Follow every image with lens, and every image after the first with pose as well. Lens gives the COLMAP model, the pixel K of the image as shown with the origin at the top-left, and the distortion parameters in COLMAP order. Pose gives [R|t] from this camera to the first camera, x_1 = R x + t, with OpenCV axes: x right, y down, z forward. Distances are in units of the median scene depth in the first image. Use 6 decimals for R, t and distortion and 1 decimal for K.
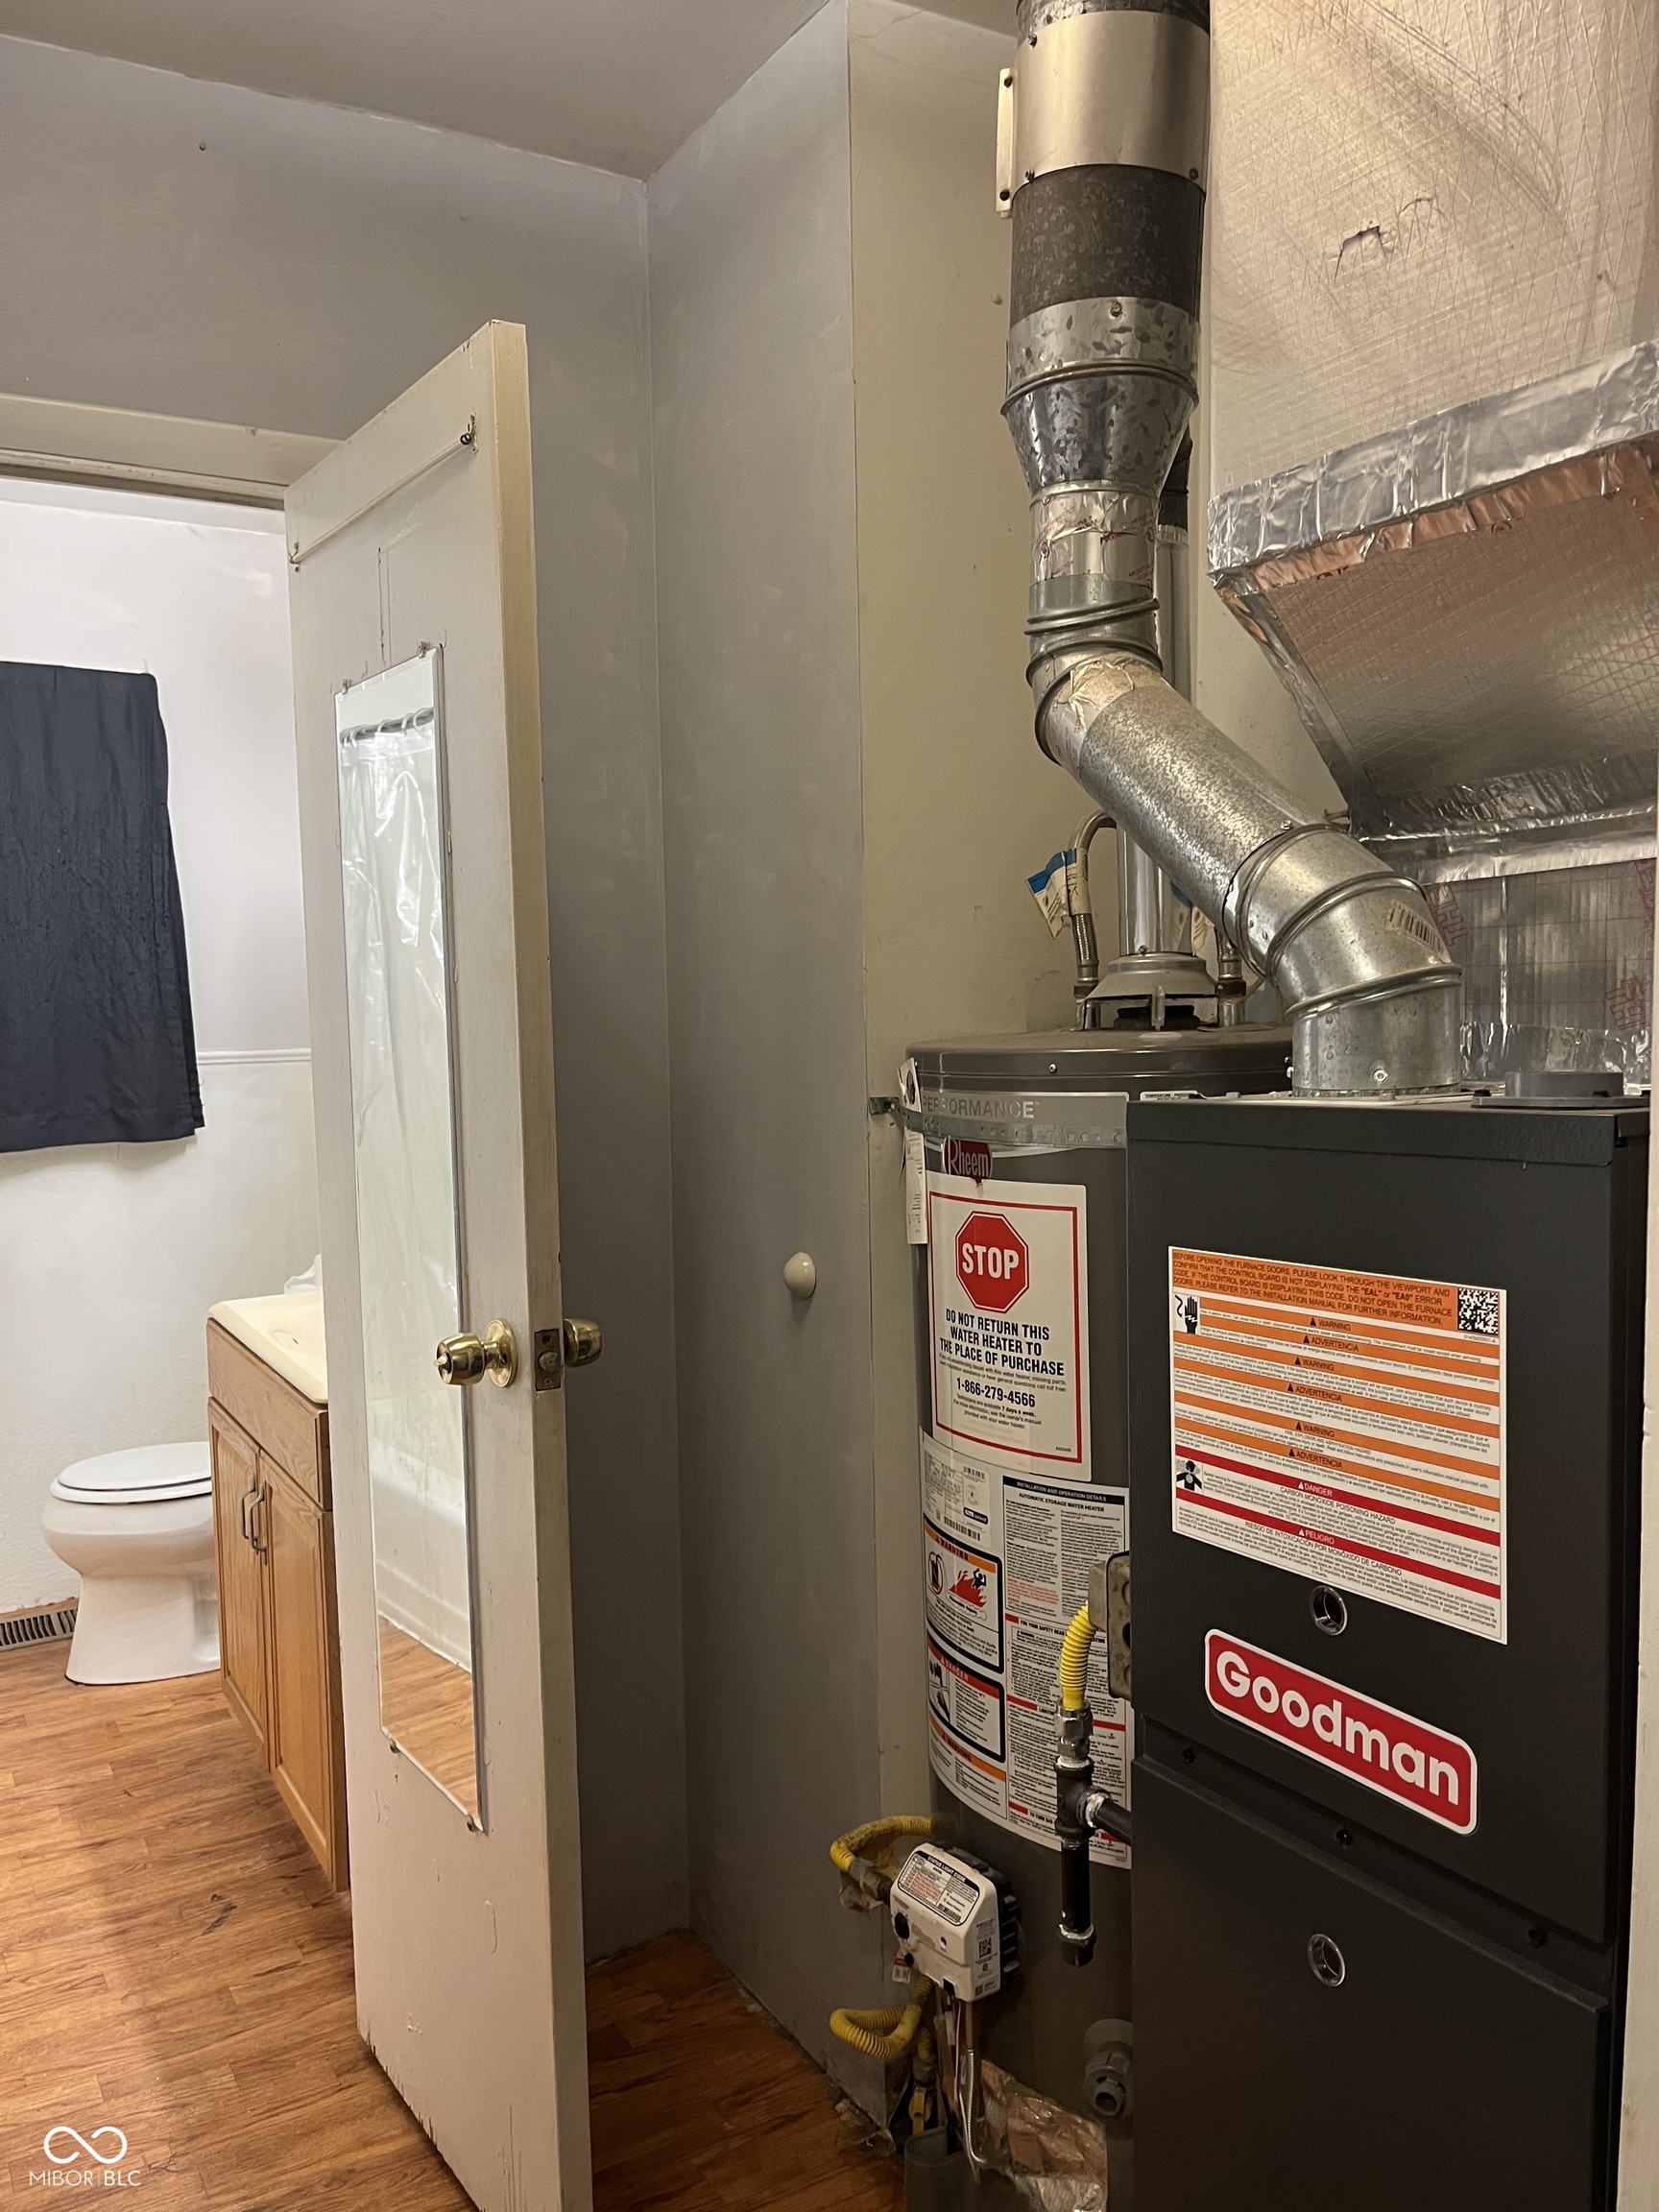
lens RADIAL K [[1665.7, 0, 840.0], [0, 1665.7, 1105.4], [0, 0, 1]] dist [0.031729, 0.003166]
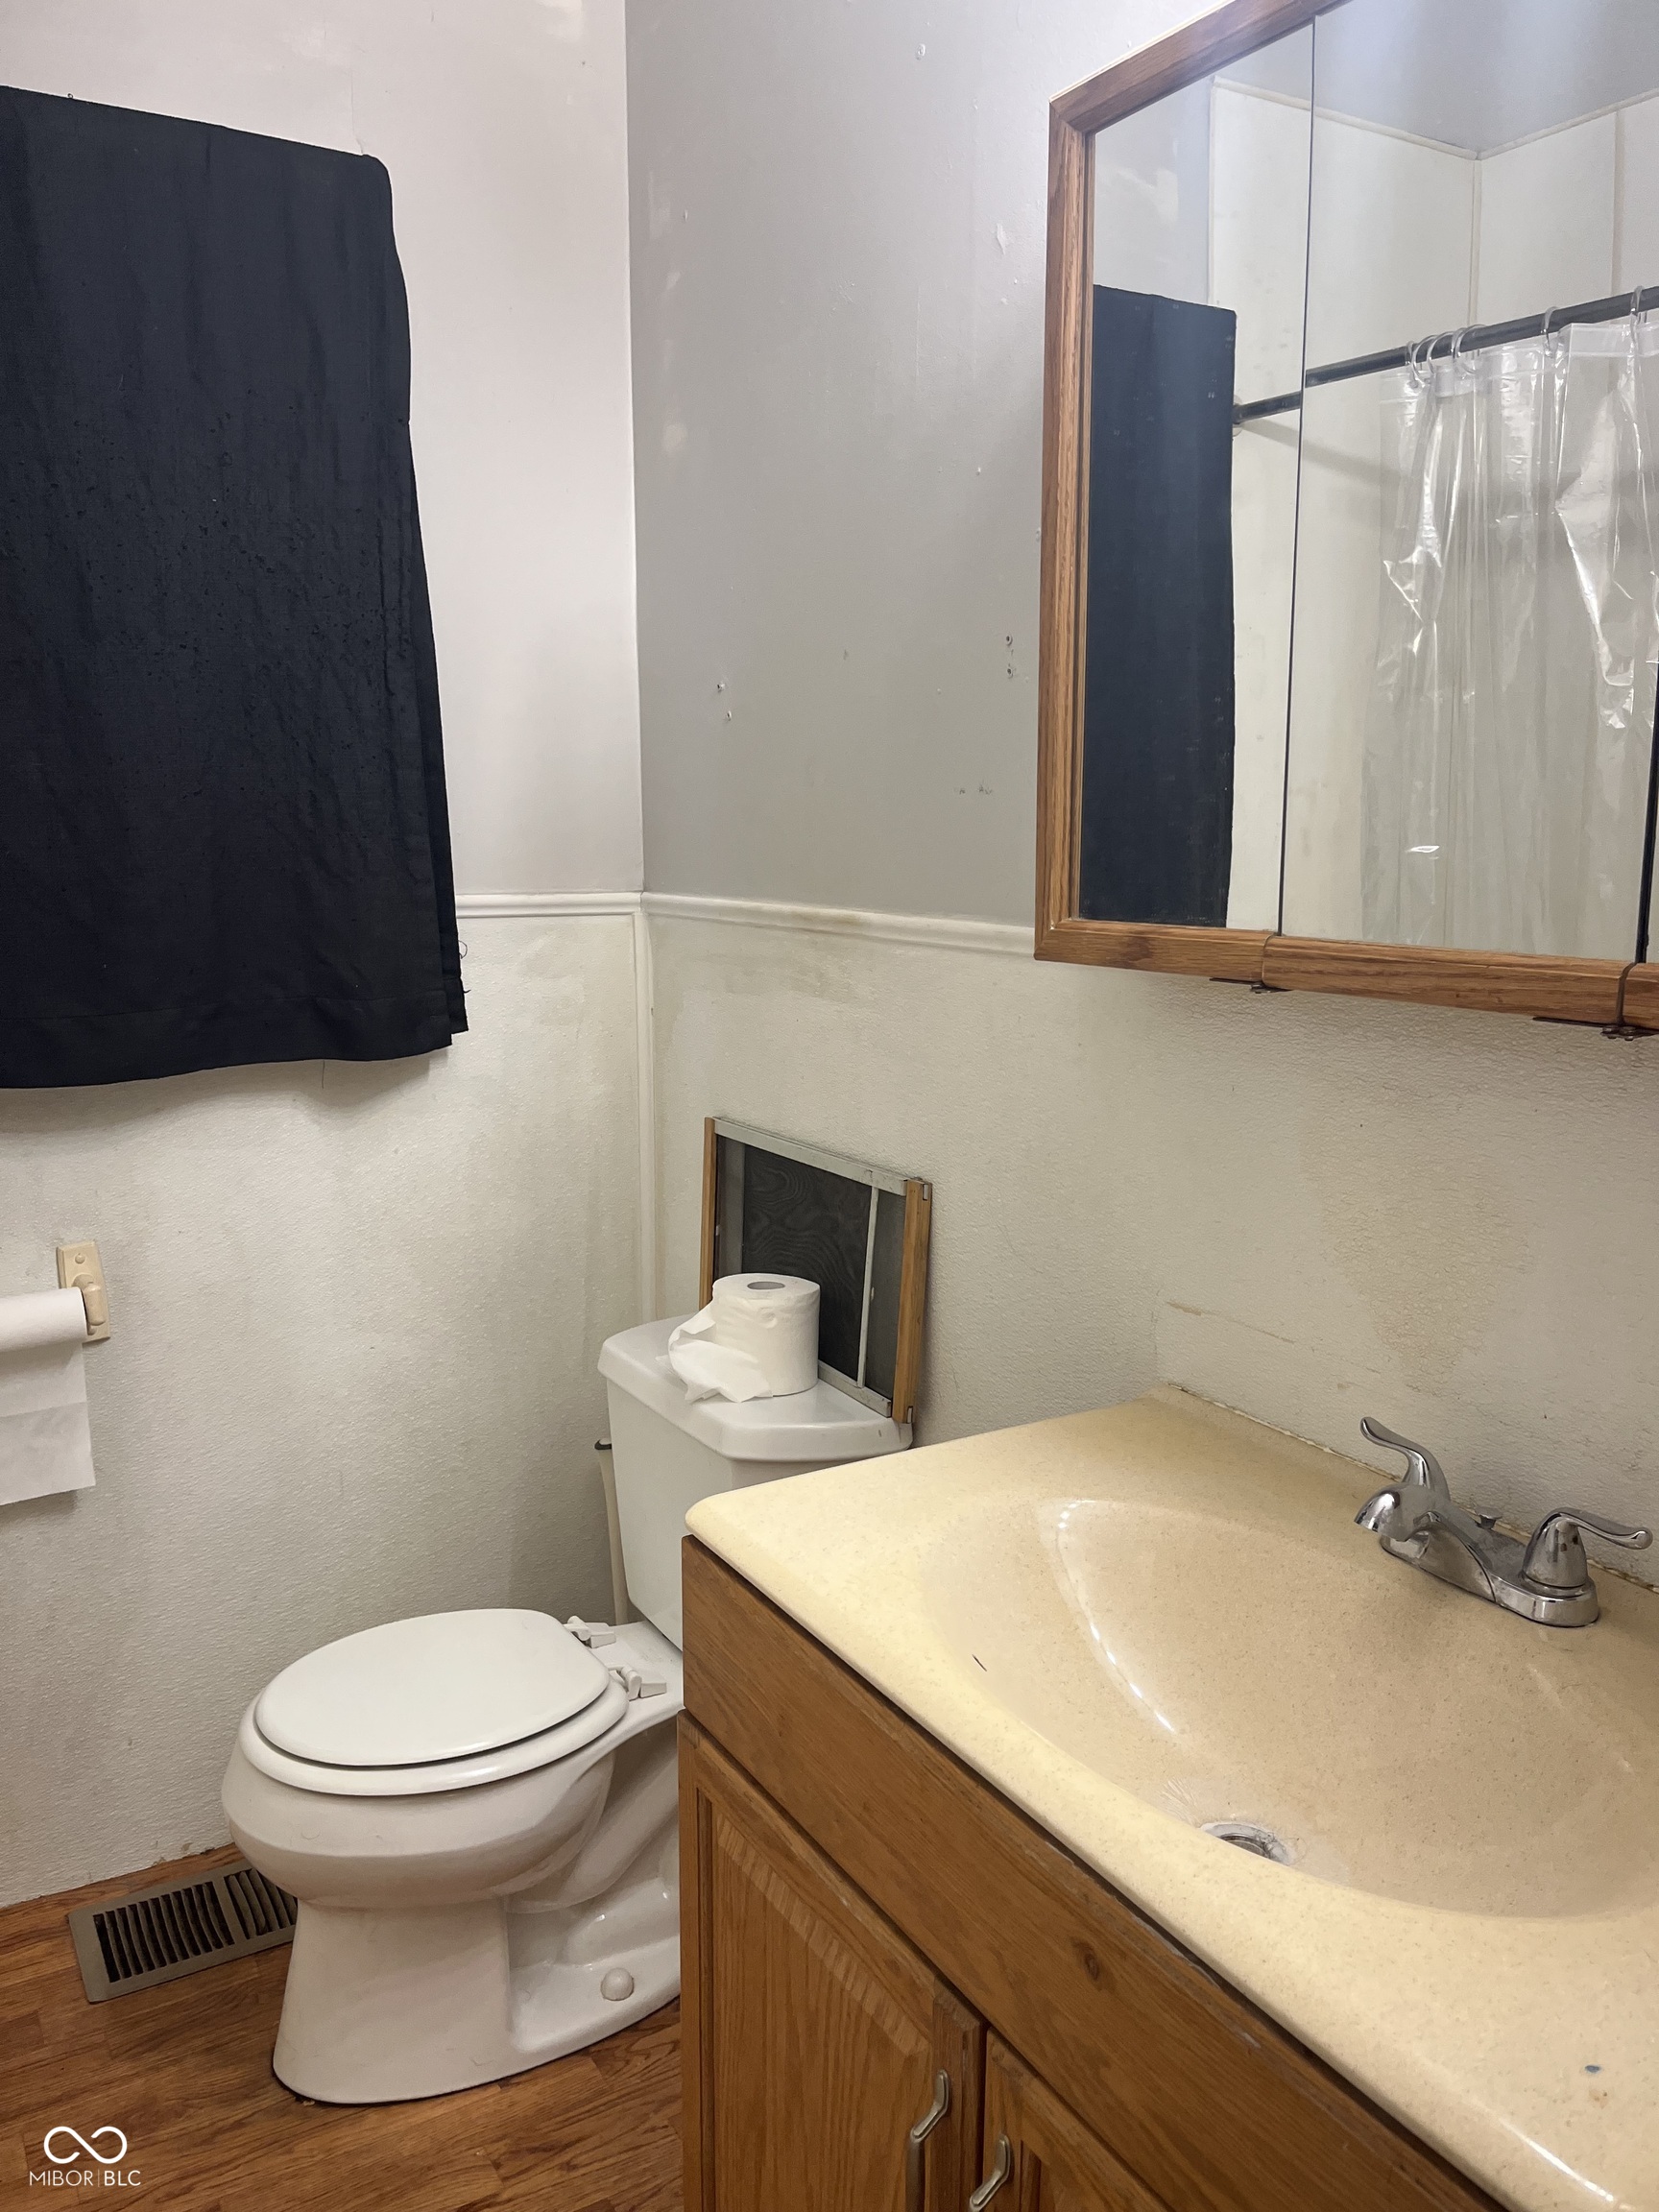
lens RADIAL K [[1665.7, 0, 817.9], [0, 1665.7, 1110.6], [0, 0, 1]] dist [0.031729, 0.003166]
pose [[0.999825, 0.017904, 0.005461, -0.271789], [-0.018318, 0.995881, 0.088803, -0.012754], [-0.003848, -0.088888, 0.996034, 0.453522]]
